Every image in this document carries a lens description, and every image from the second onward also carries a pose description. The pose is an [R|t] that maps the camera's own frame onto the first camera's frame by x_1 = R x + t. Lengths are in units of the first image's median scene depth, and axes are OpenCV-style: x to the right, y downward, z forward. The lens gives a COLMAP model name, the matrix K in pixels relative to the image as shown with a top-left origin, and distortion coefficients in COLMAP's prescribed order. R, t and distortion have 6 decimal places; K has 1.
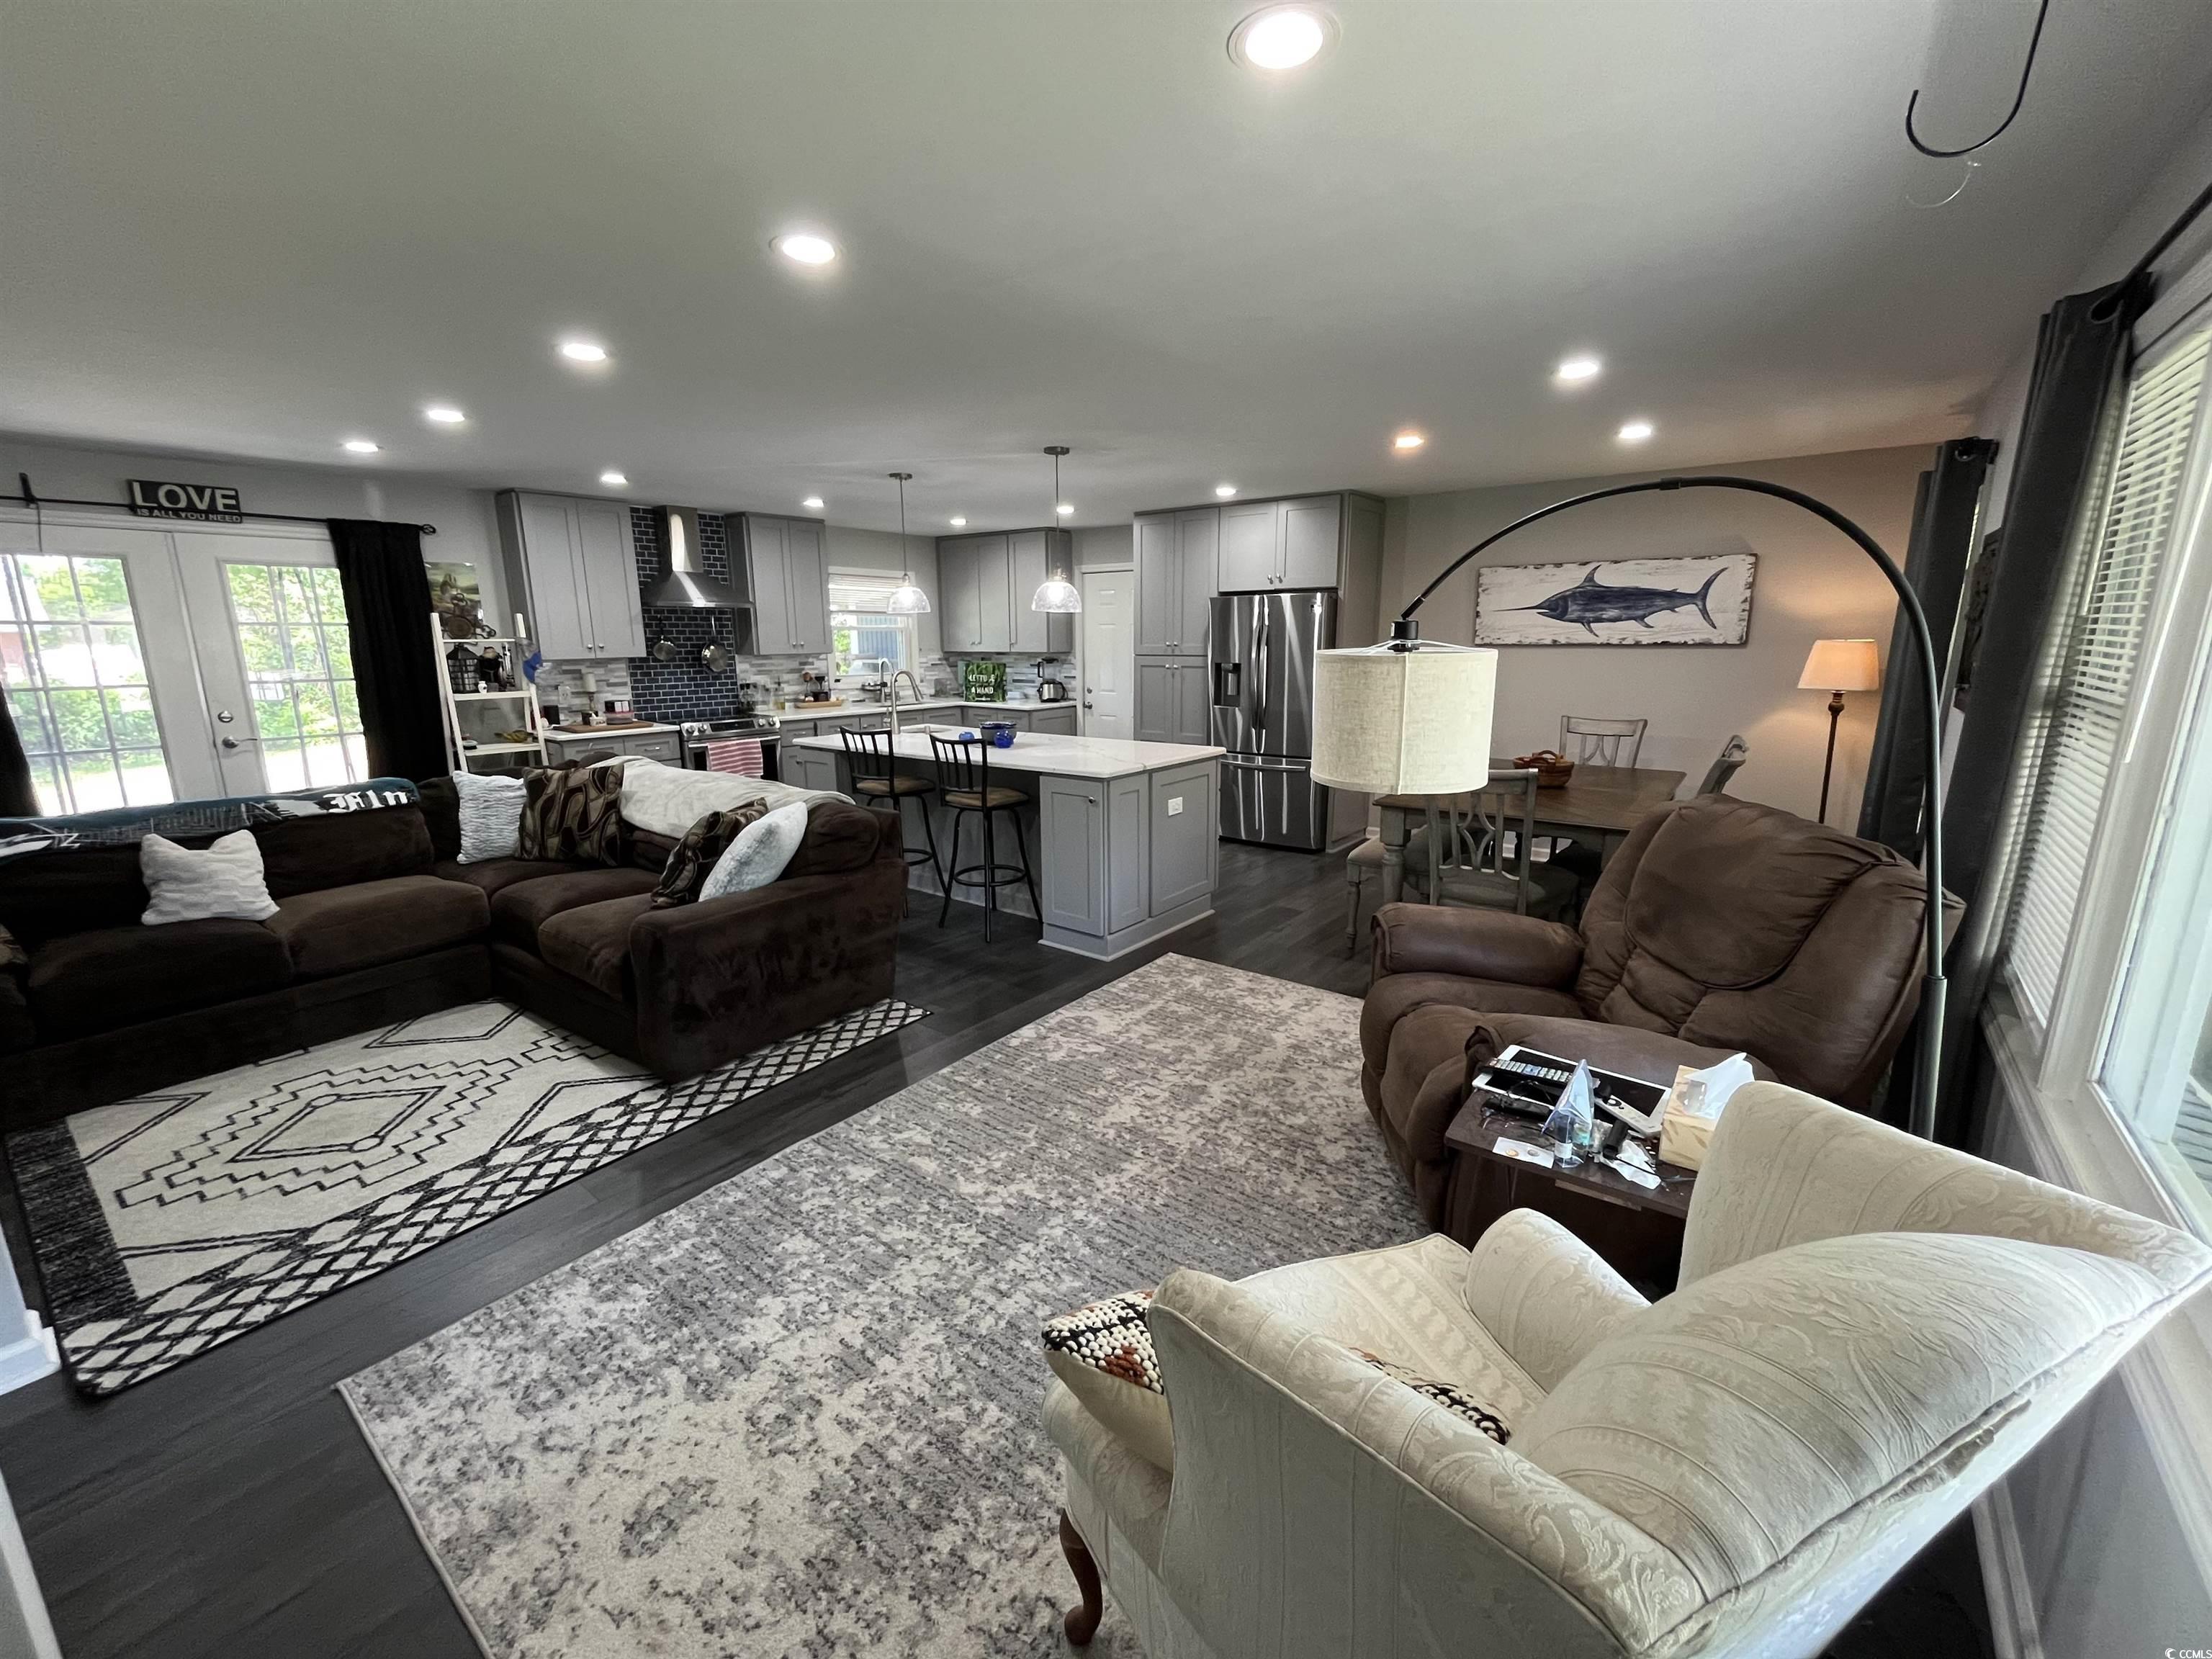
lens RADIAL K [[894.8, 0, 1103.6], [0, 894.8, 823.4], [0, 0, 1]] dist [-0.002426, -0.000060]
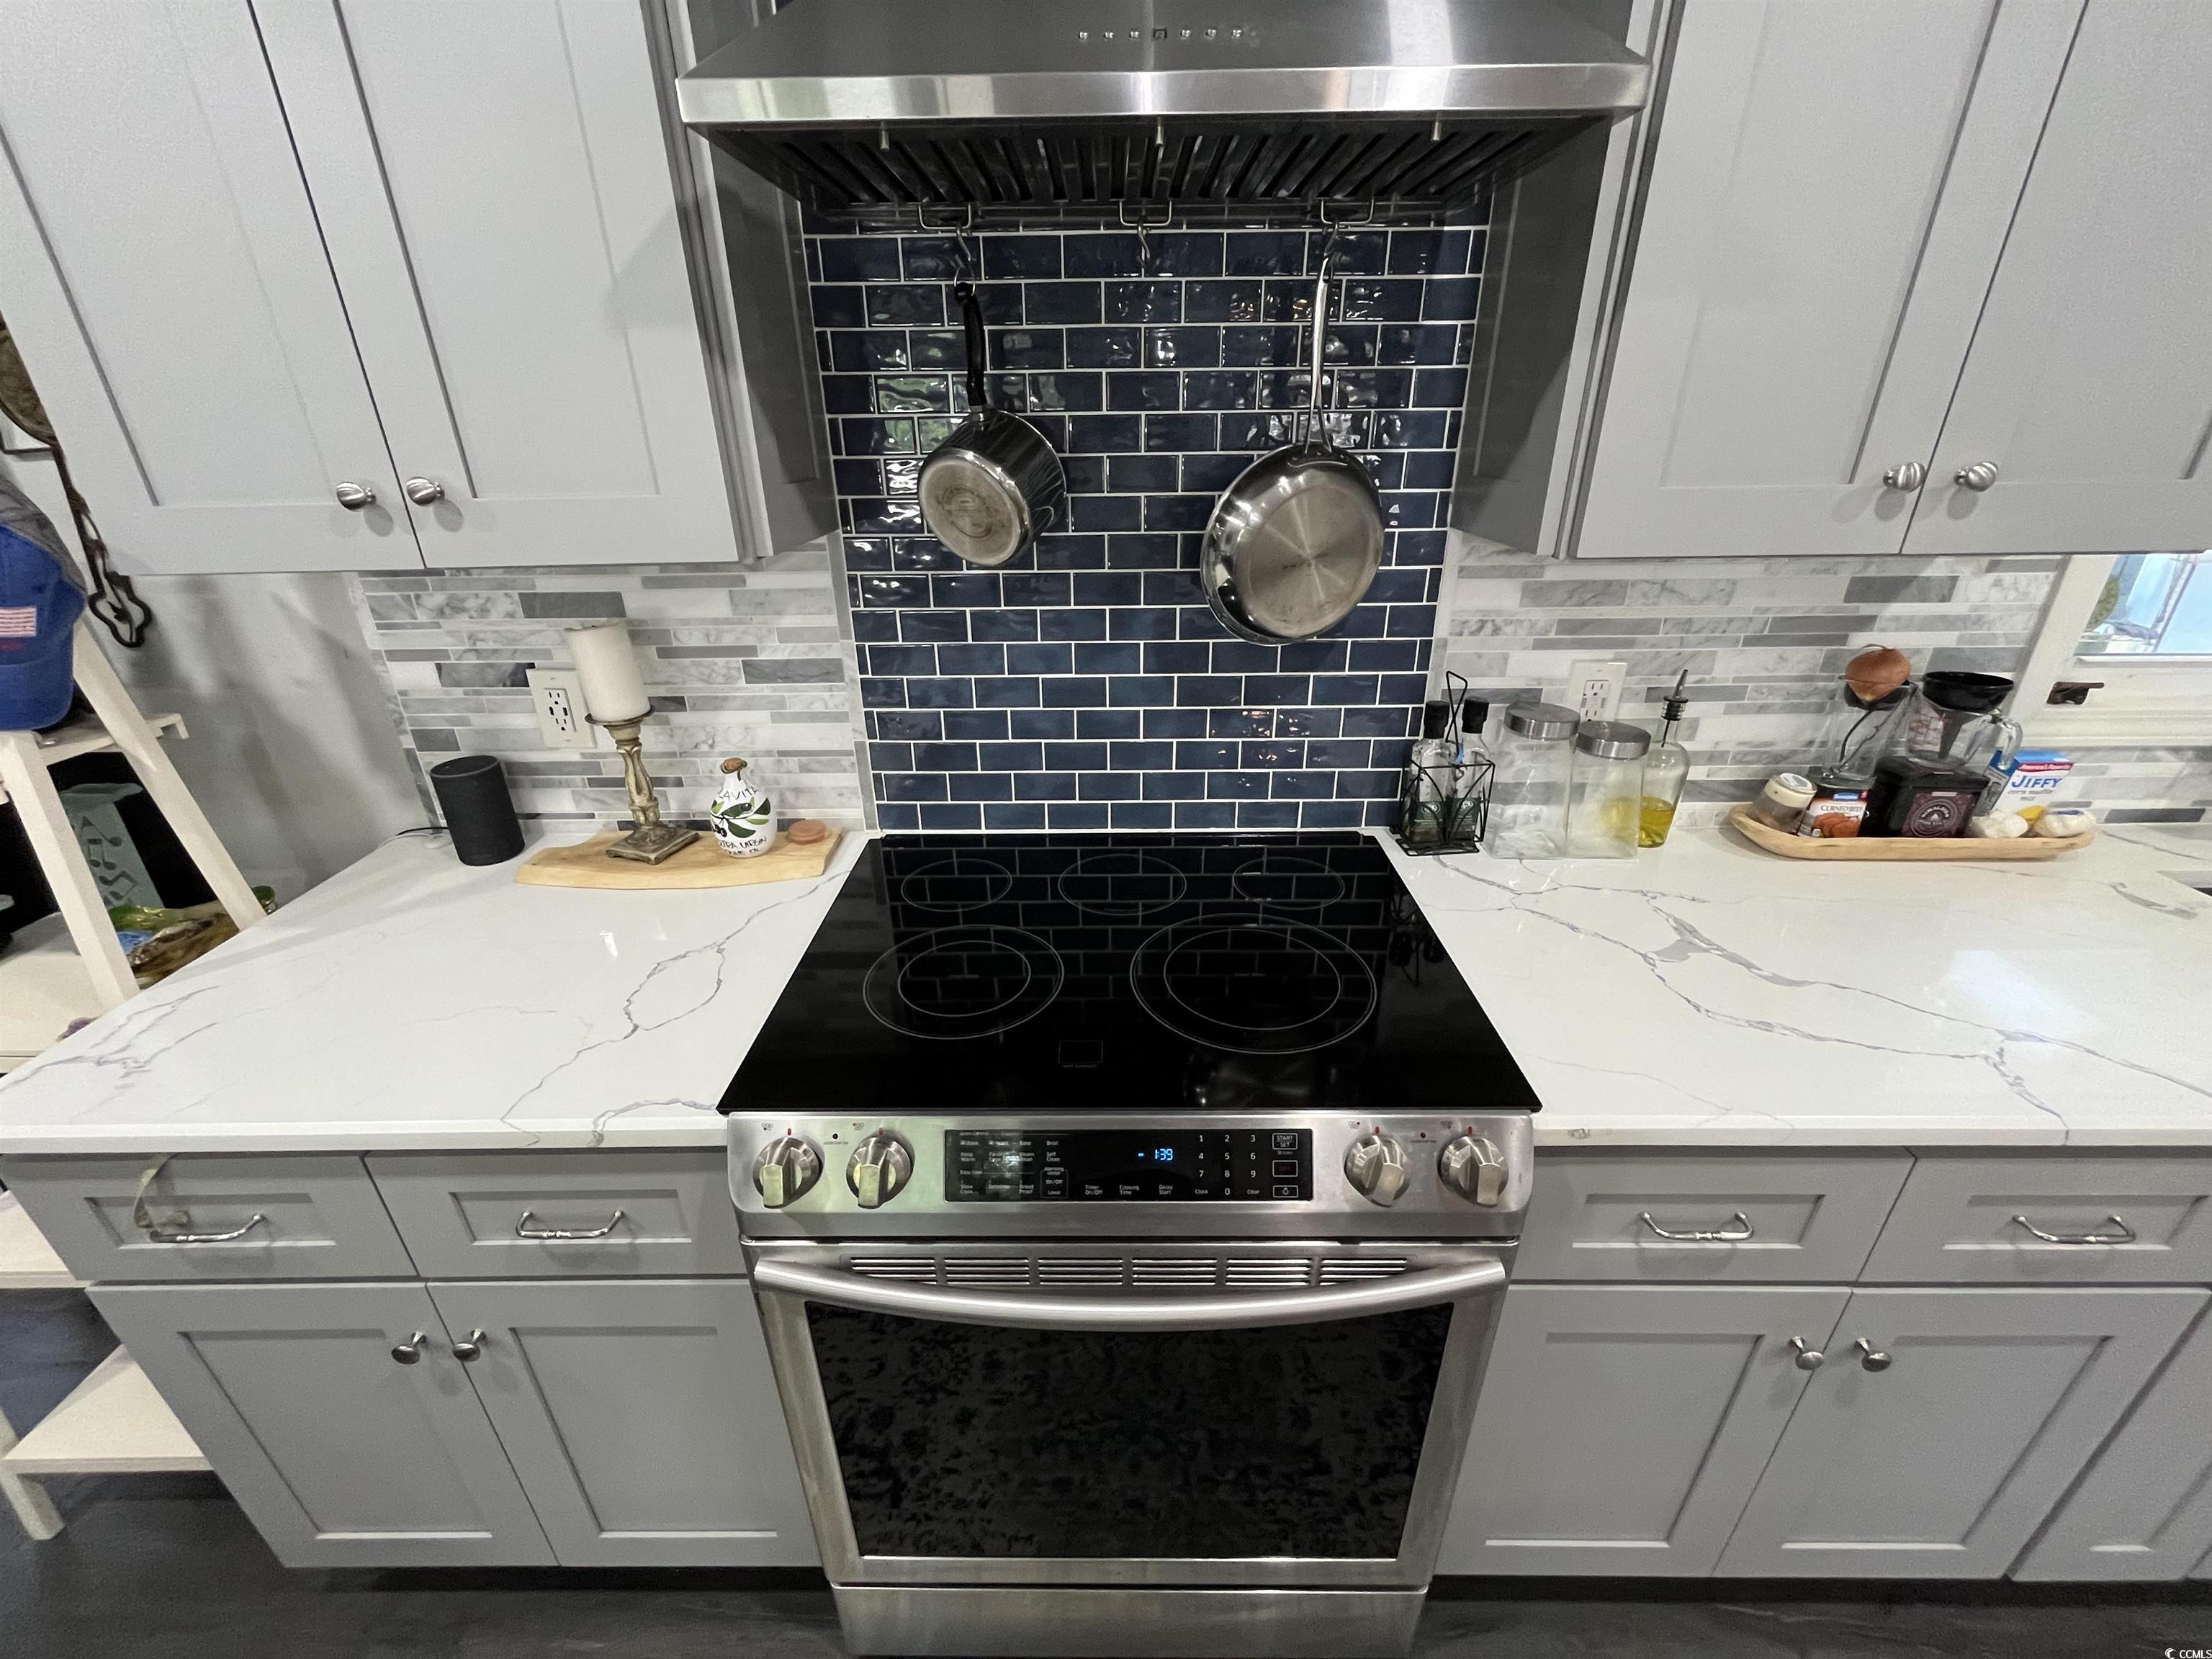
lens RADIAL K [[894.8, 0, 1107.0], [0, 894.8, 825.0], [0, 0, 1]] dist [-0.002426, -0.000060]
pose [[0.610652, 0.320292, -0.724235, -0.372597], [-0.153999, 0.945126, 0.288134, -0.209507], [0.776780, -0.064418, 0.626468, 1.009492]]
